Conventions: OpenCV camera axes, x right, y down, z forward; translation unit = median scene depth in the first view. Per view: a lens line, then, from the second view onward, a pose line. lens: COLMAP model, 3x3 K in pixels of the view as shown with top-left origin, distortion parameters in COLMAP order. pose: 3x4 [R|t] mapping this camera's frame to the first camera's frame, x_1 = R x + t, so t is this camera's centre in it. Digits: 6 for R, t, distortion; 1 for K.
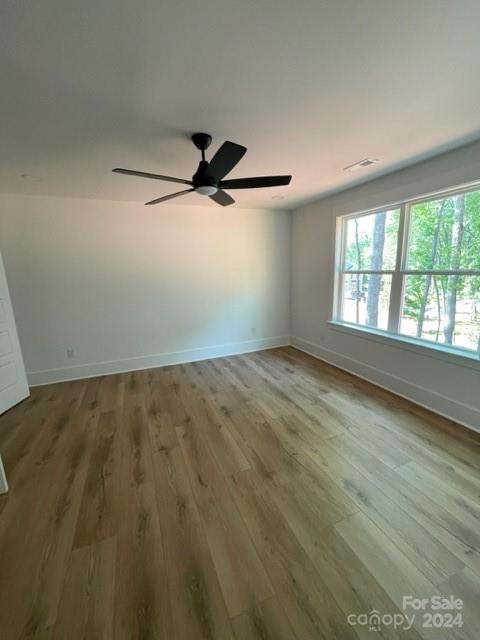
lens RADIAL K [[259.7, 0, 240.9], [0, 259.7, 321.2], [0, 0, 1]] dist [-0.001368, 0.000137]
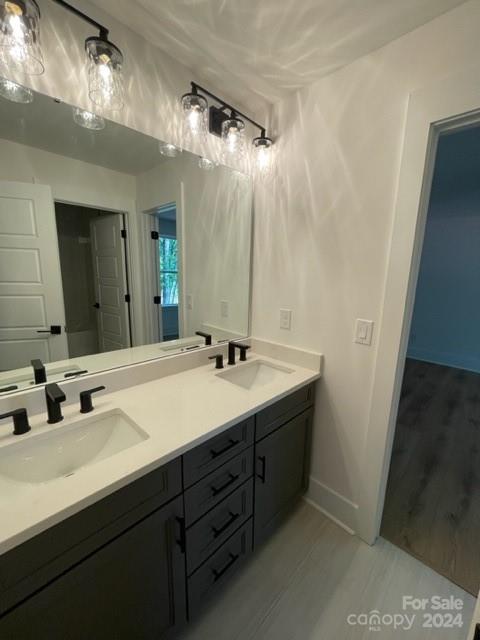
lens RADIAL K [[259.7, 0, 240.9], [0, 259.7, 321.2], [0, 0, 1]] dist [-0.001368, 0.000137]
pose [[0.389613, 0.206657, -0.897493, 0.263895], [-0.216585, 0.967729, 0.128808, 0.104391], [0.895149, 0.144198, 0.421799, -0.543992]]
